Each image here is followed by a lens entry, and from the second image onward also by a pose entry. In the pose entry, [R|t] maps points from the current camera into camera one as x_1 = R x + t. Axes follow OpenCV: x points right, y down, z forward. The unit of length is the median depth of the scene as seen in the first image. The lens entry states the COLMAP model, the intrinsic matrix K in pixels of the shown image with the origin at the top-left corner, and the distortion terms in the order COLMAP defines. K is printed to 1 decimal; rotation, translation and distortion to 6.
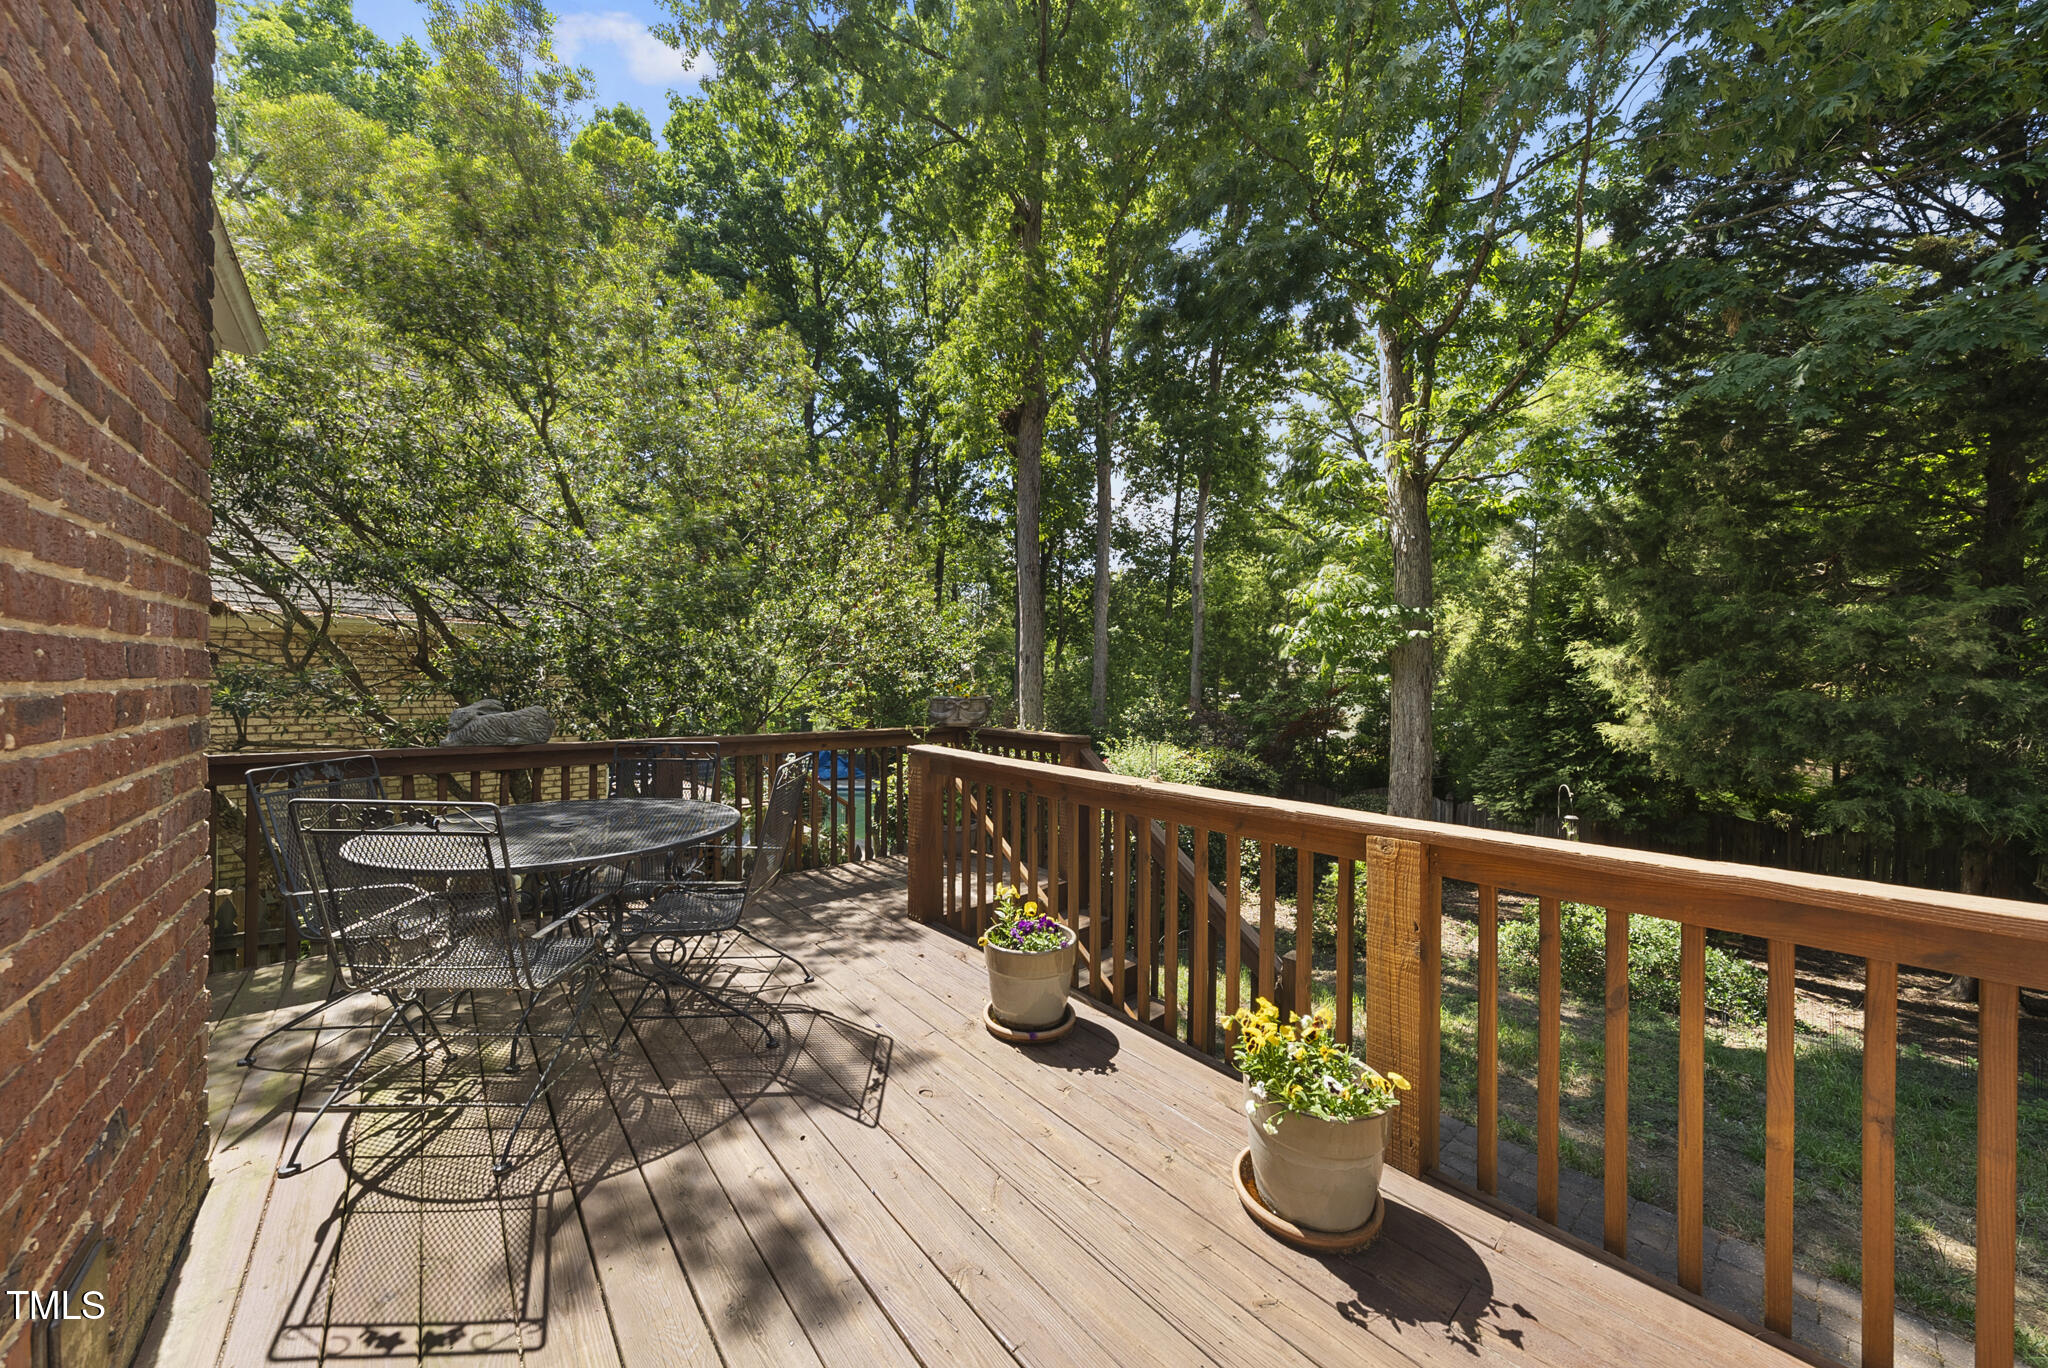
lens RADIAL K [[697.3, 0, 1020.8], [0, 697.3, 685.8], [0, 0, 1]] dist [-0.003658, 0.000054]
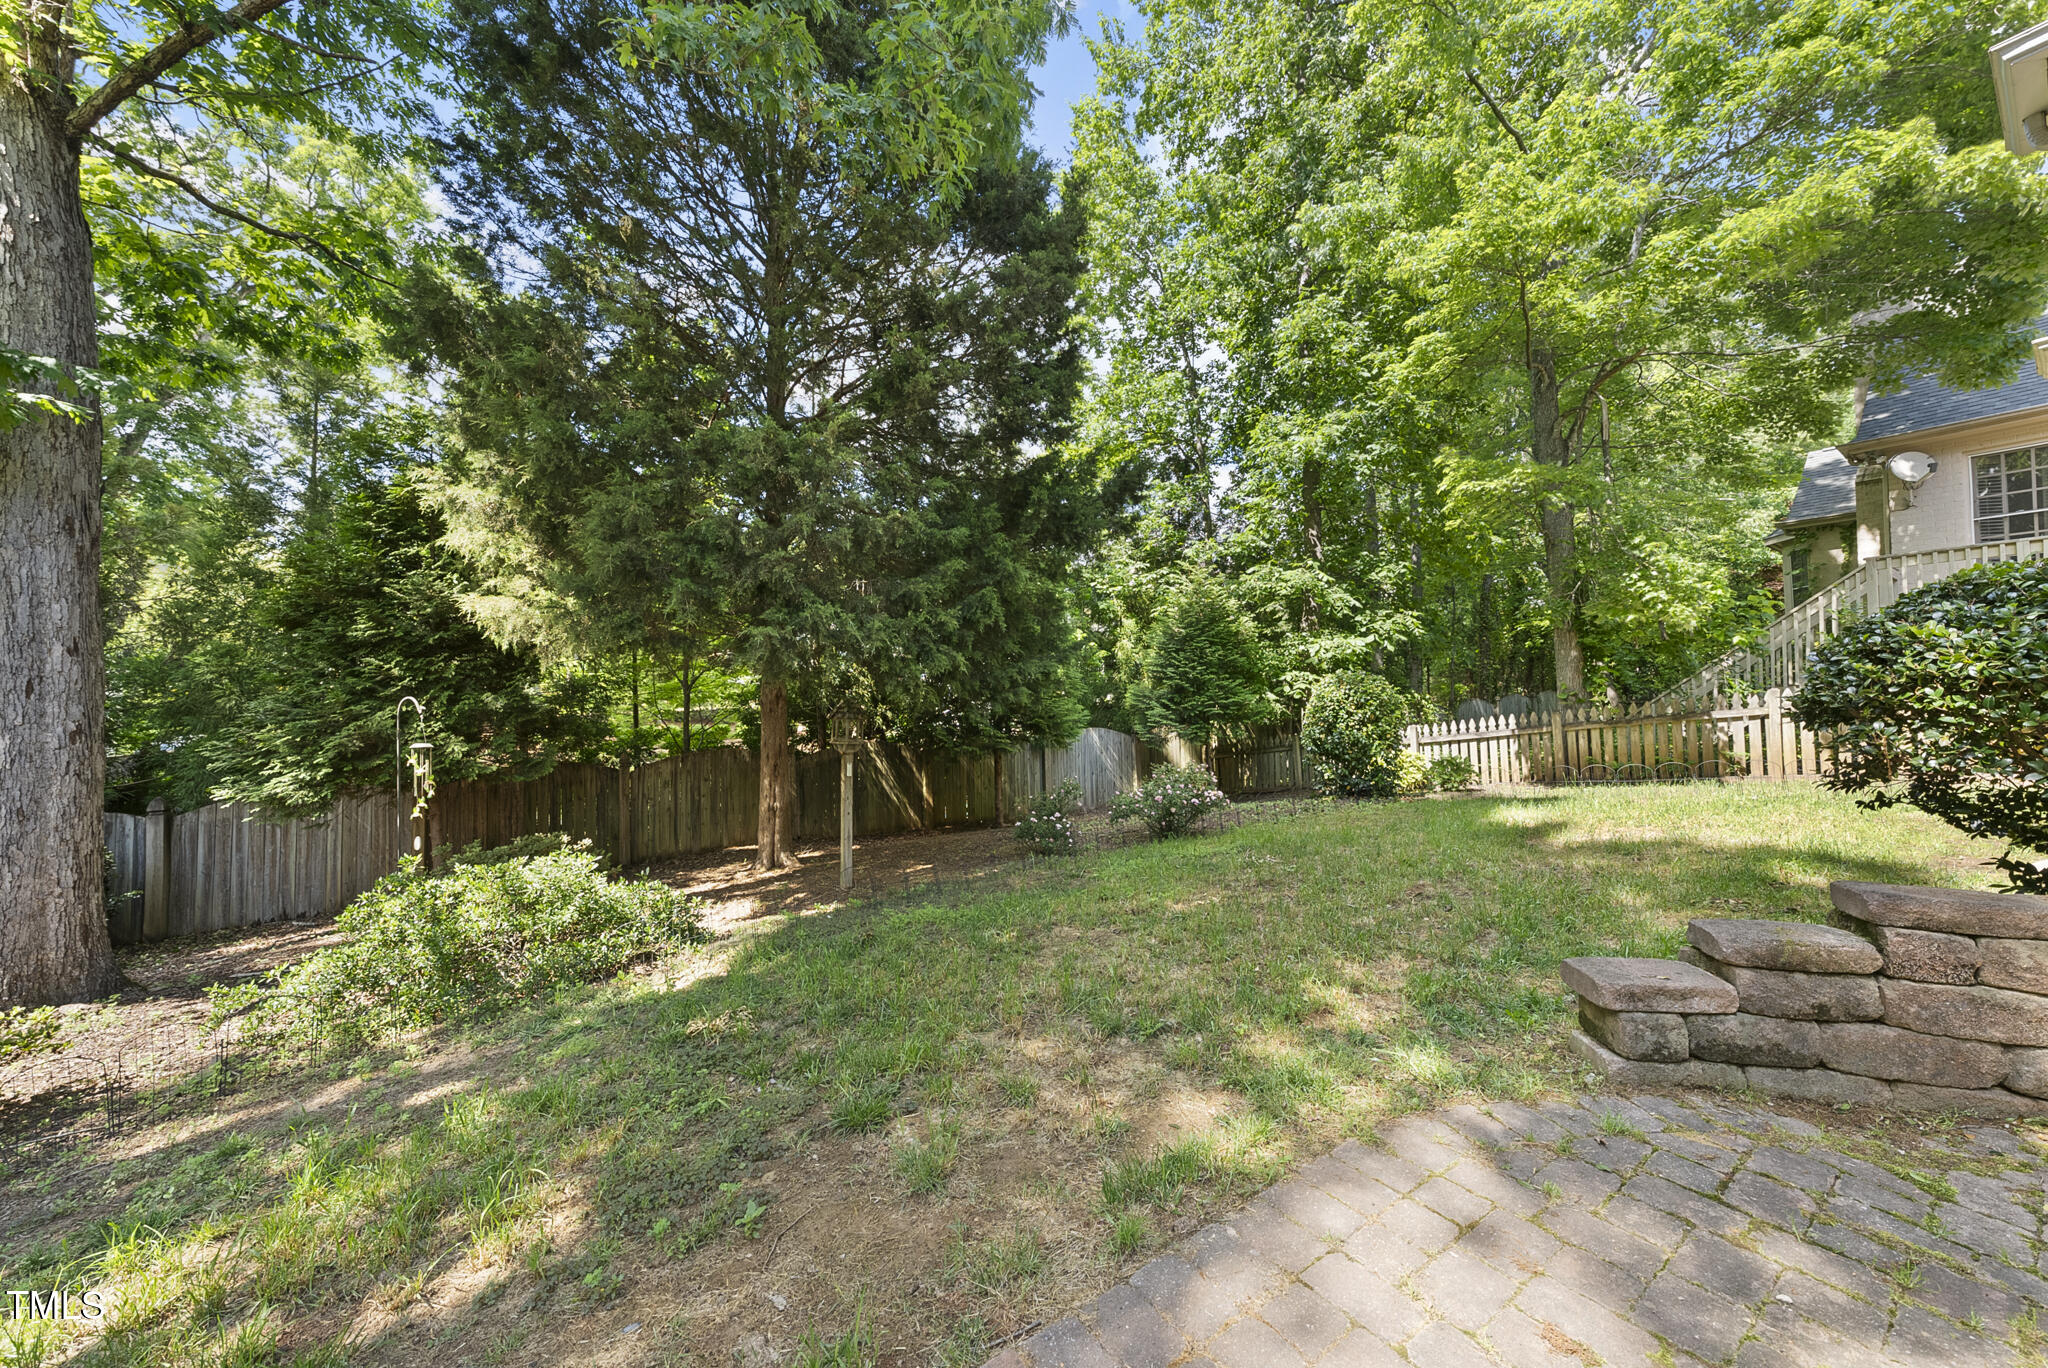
lens RADIAL K [[697.3, 0, 1027.7], [0, 697.3, 689.6], [0, 0, 1]] dist [-0.003658, 0.000054]
pose [[0.119352, -0.000571, 0.992852, 0.263431], [0.031755, 0.999490, -0.003242, 0.171903], [-0.992344, 0.031915, 0.119310, 0.424084]]
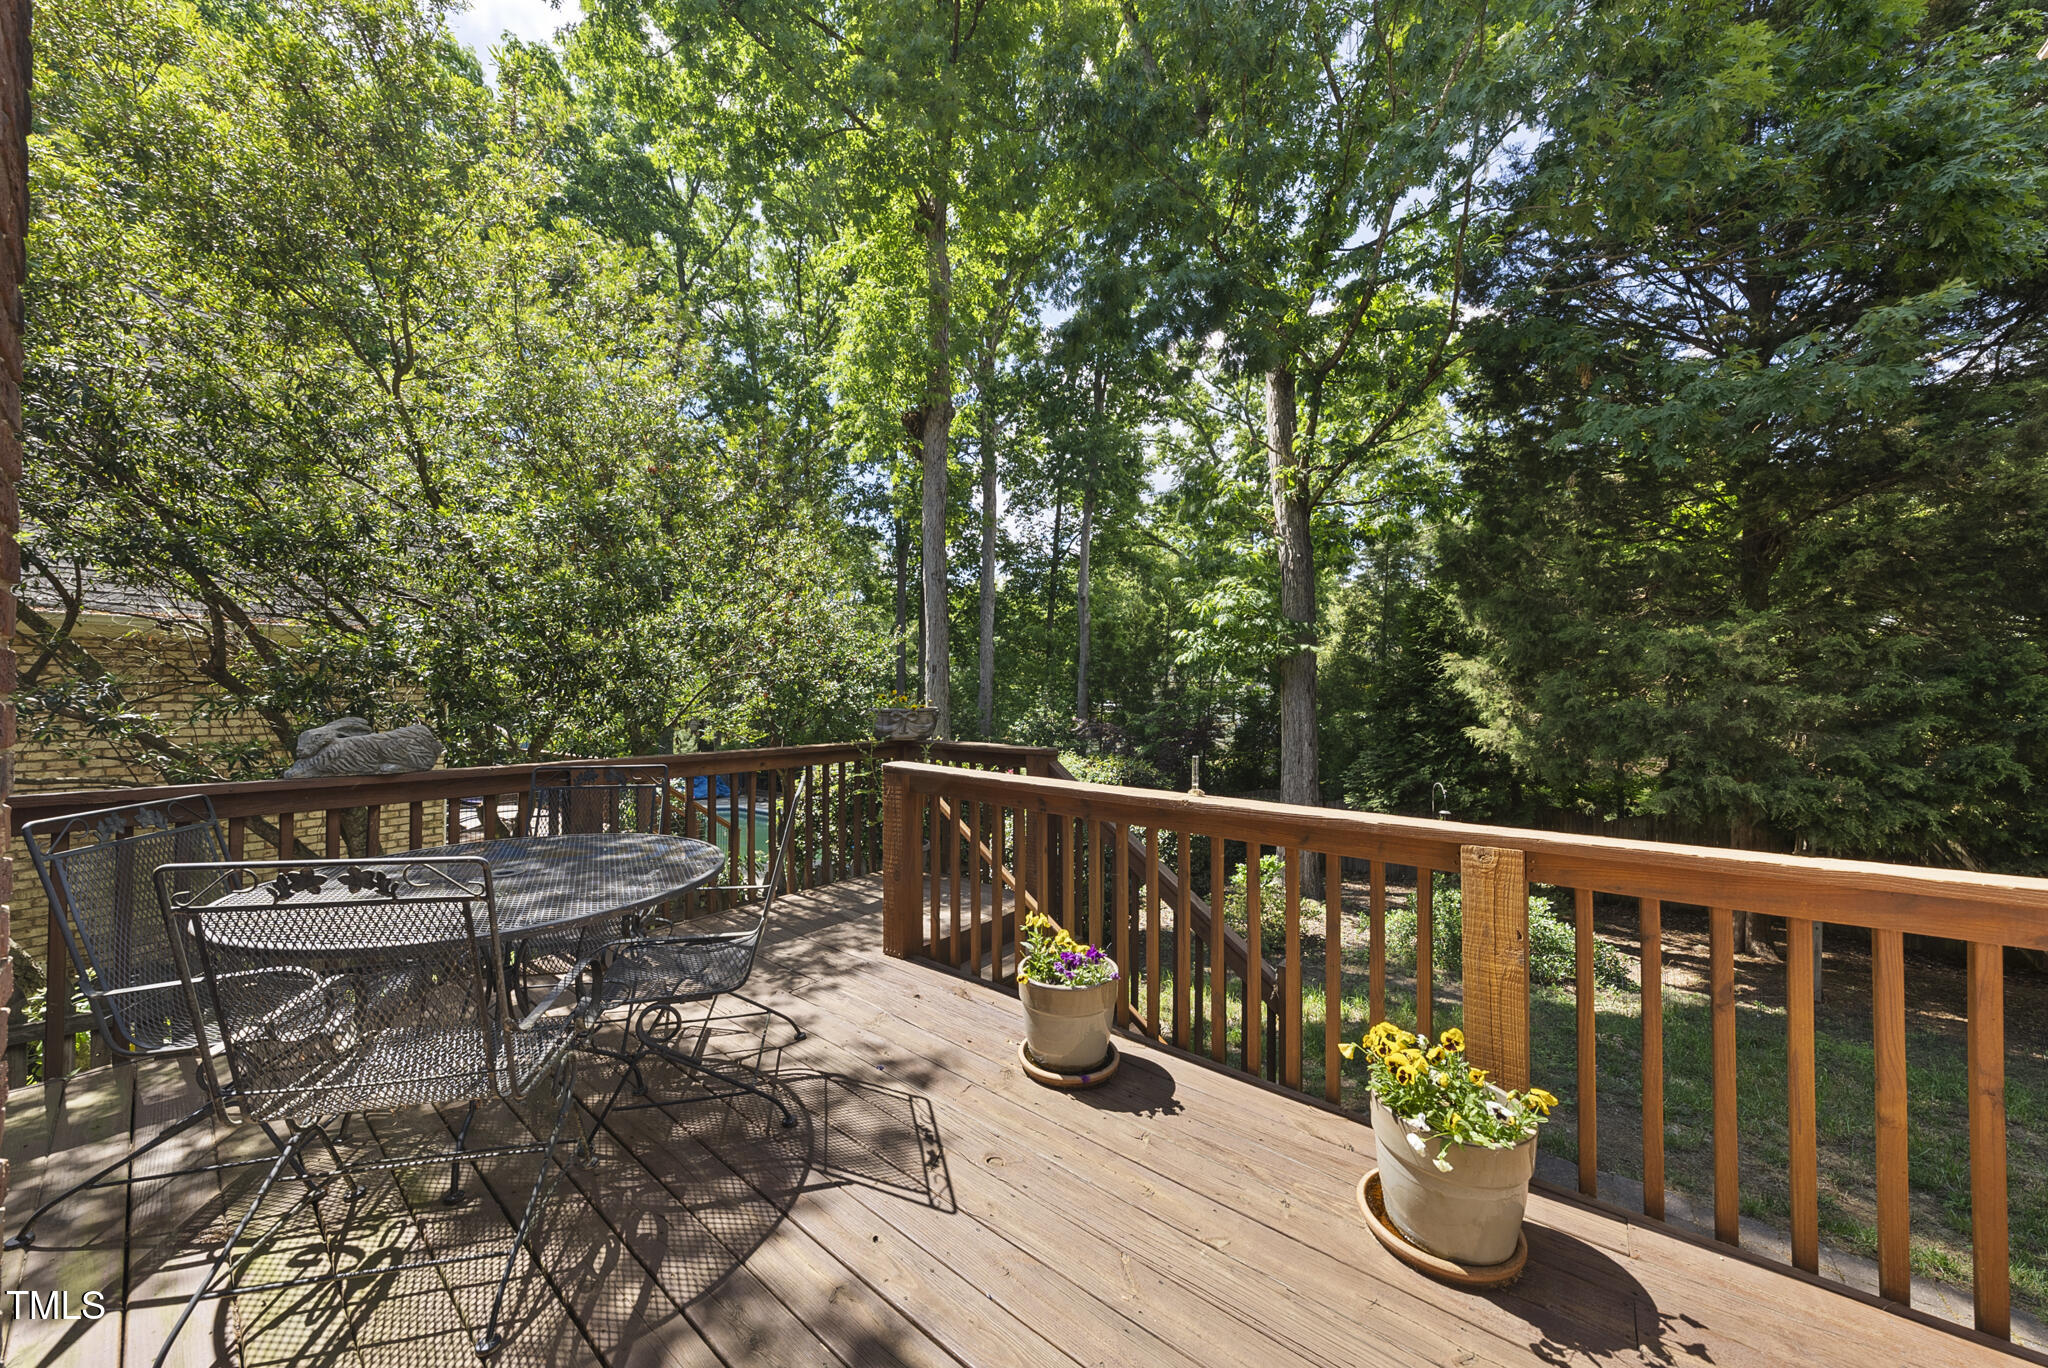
lens RADIAL K [[697.3, 0, 1020.1], [0, 697.3, 687.4], [0, 0, 1]] dist [-0.003658, 0.000054]
pose [[0.982416, -0.003523, 0.186673, -0.084377], [0.005927, 0.999907, -0.012318, 0.000065], [-0.186612, 0.013208, 0.982345, 0.040211]]
